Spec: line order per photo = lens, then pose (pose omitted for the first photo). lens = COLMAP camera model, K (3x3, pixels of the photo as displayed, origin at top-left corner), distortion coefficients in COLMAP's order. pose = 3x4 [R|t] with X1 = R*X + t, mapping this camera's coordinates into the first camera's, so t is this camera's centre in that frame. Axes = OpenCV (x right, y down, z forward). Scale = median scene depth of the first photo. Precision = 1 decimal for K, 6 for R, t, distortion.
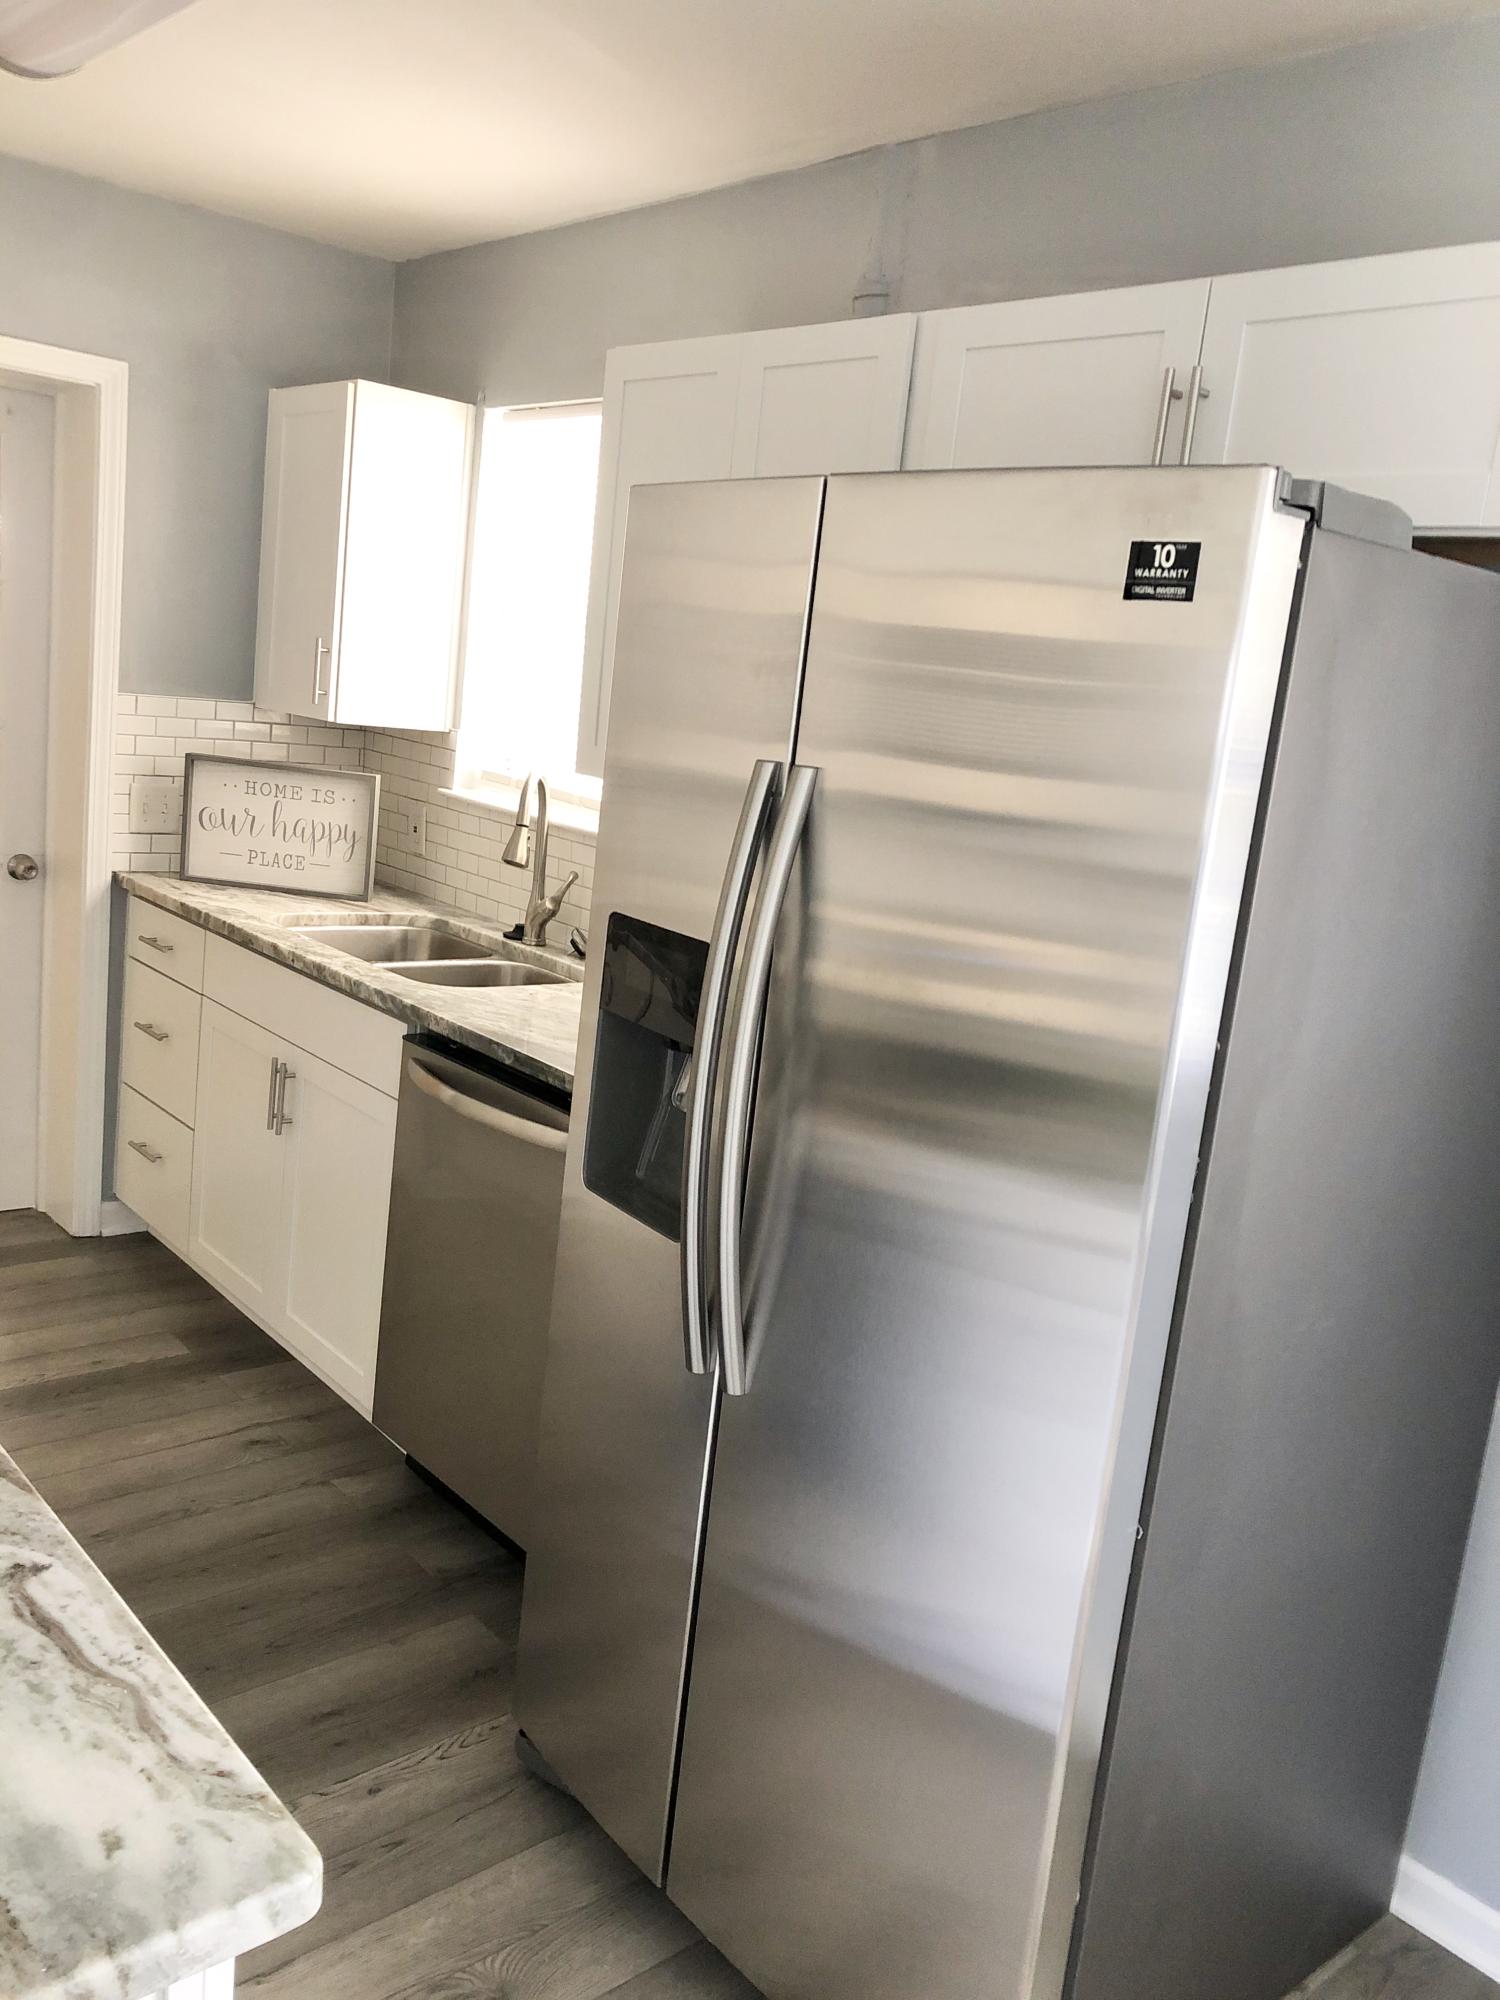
lens RADIAL K [[1628.1, 0, 750.0], [0, 1628.1, 1000.0], [0, 0, 1]] dist [0.075548, -0.109768]
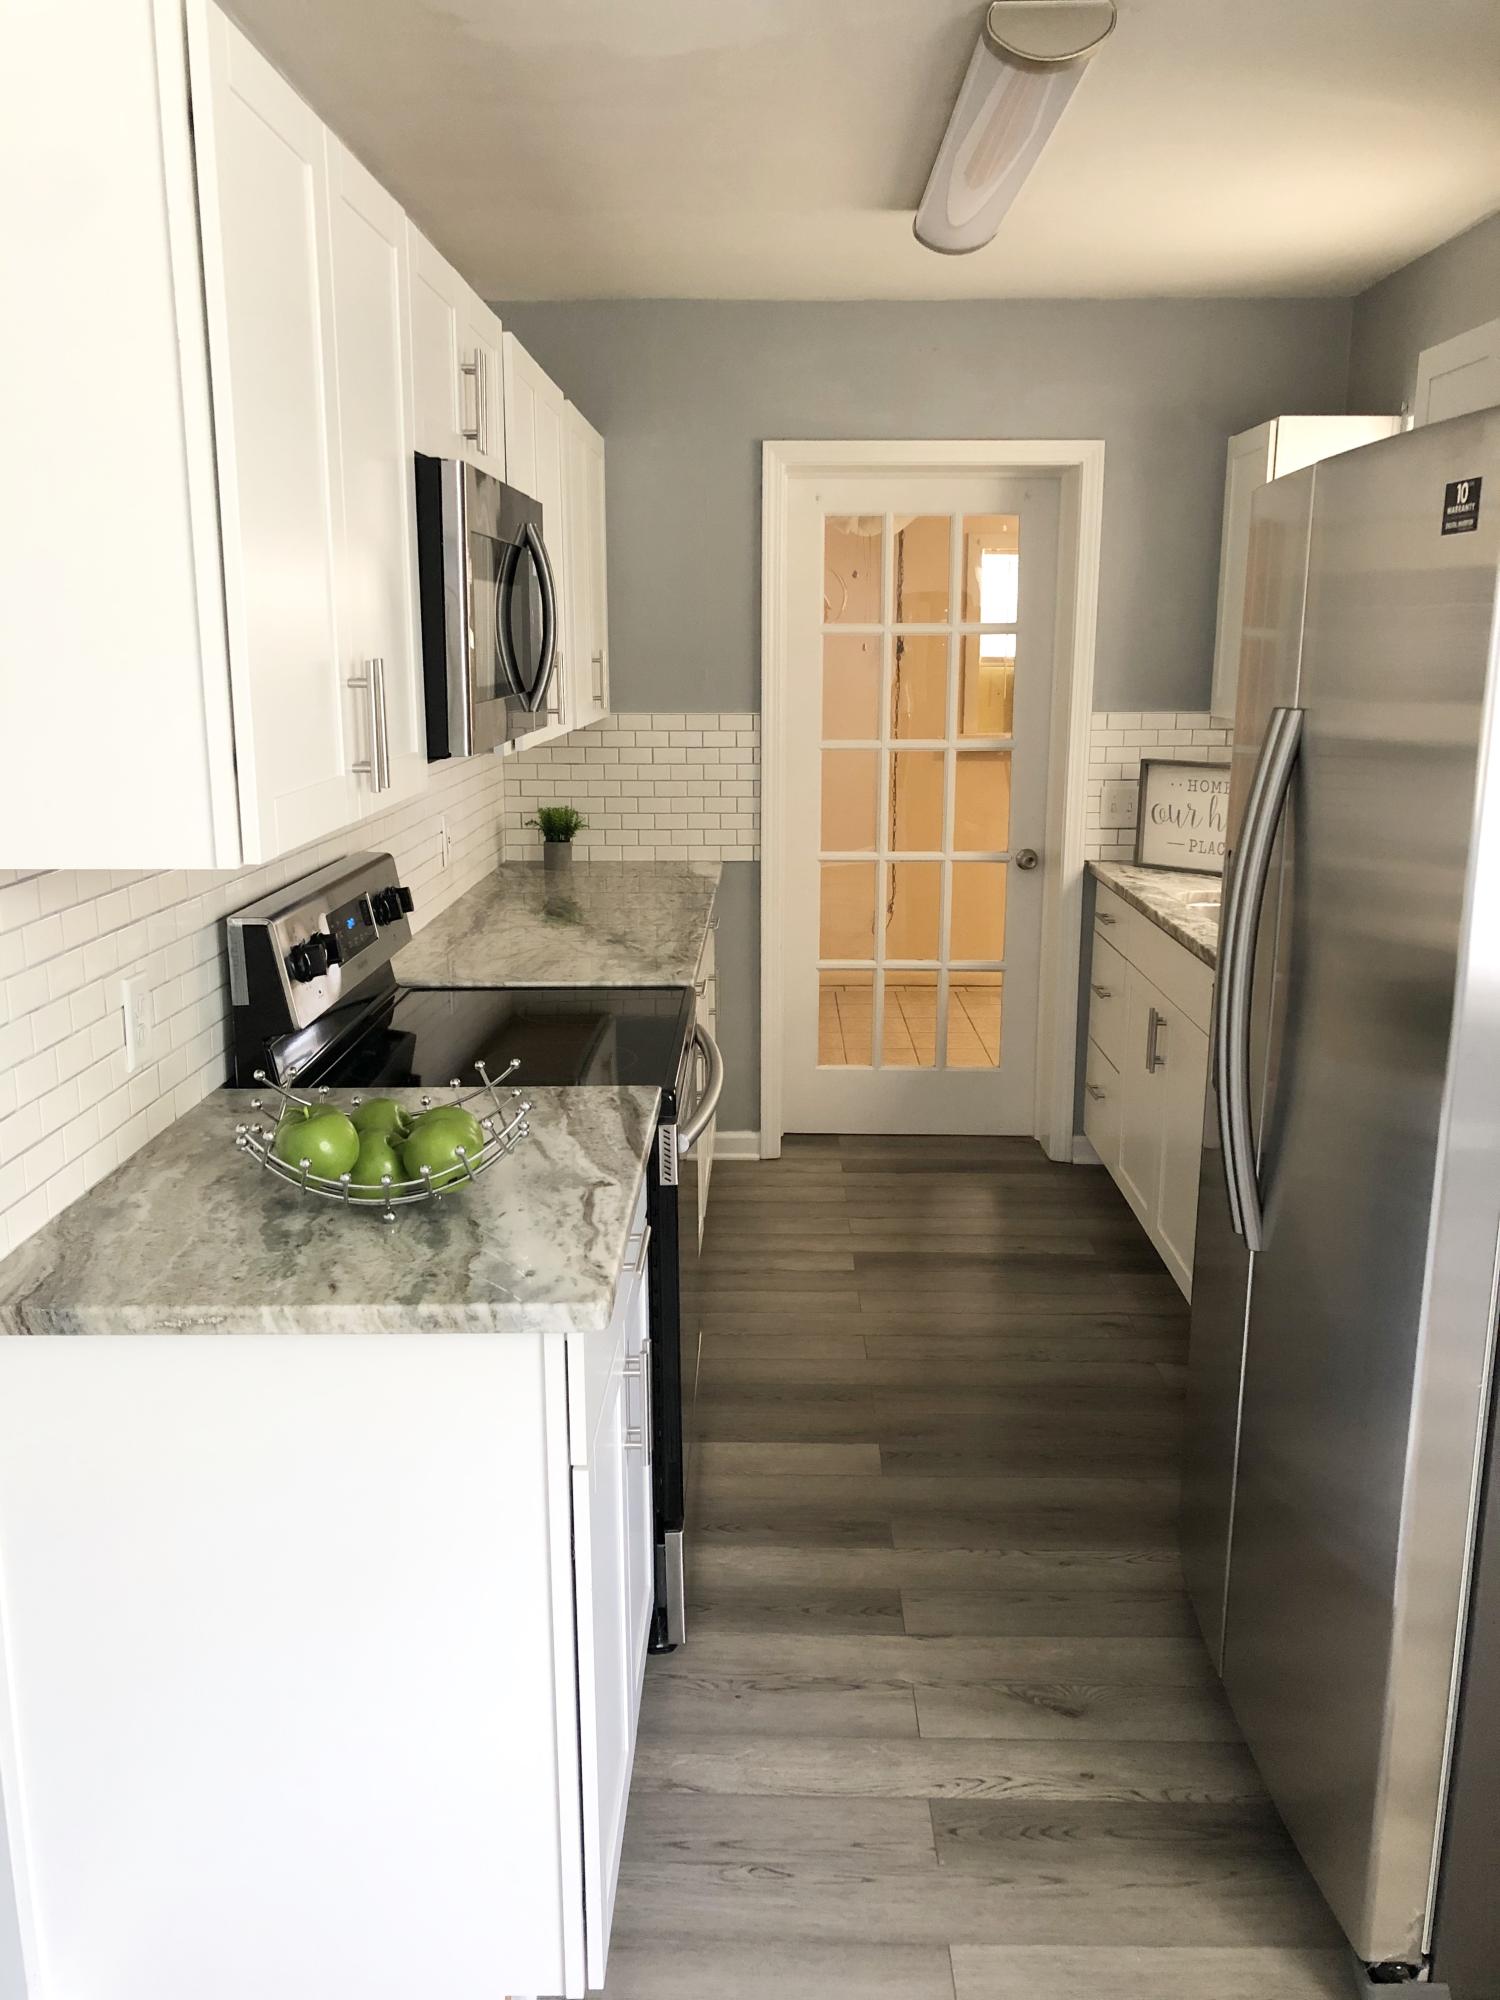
lens RADIAL K [[1628.1, 0, 750.0], [0, 1628.1, 1000.0], [0, 0, 1]] dist [0.075548, -0.109768]
pose [[0.741484, 0.041377, -0.669694, 0.248032], [-0.056219, 0.998418, -0.000558, 0.040411], [0.668612, 0.038064, 0.742637, -0.061382]]
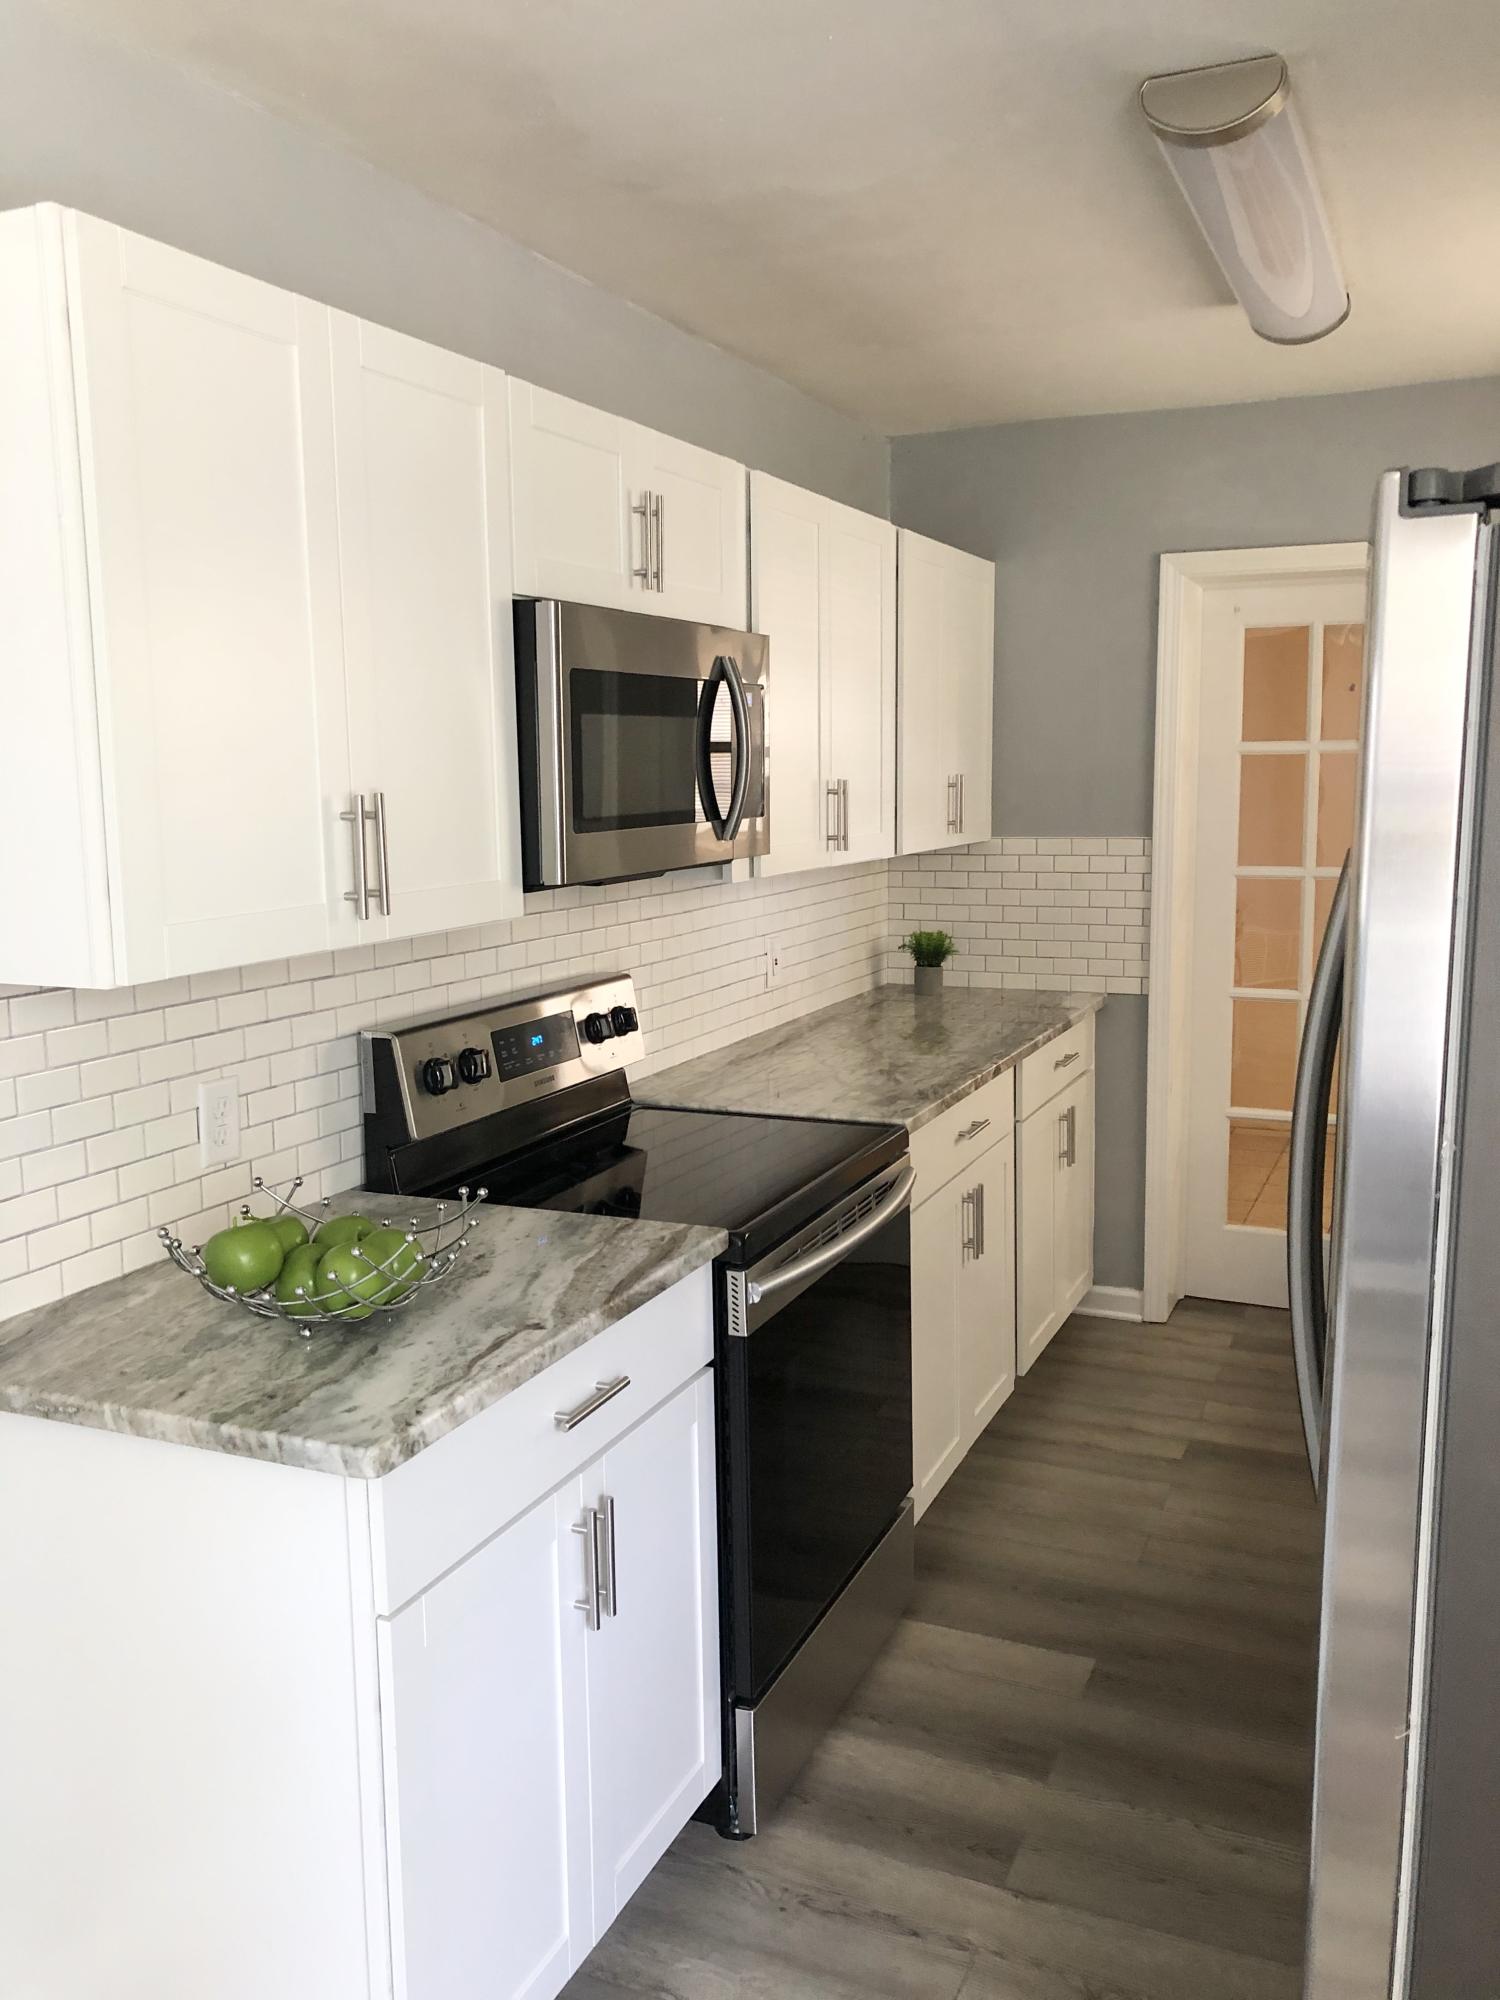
lens RADIAL K [[1630.6, 0, 746.7], [0, 1630.6, 989.2], [0, 0, 1]] dist [0.012449, 0.006165]
pose [[0.412811, 0.015587, -0.910683, 0.350309], [-0.124243, 0.991471, -0.039349, 0.010229], [0.902303, 0.129390, 0.411227, 0.131339]]
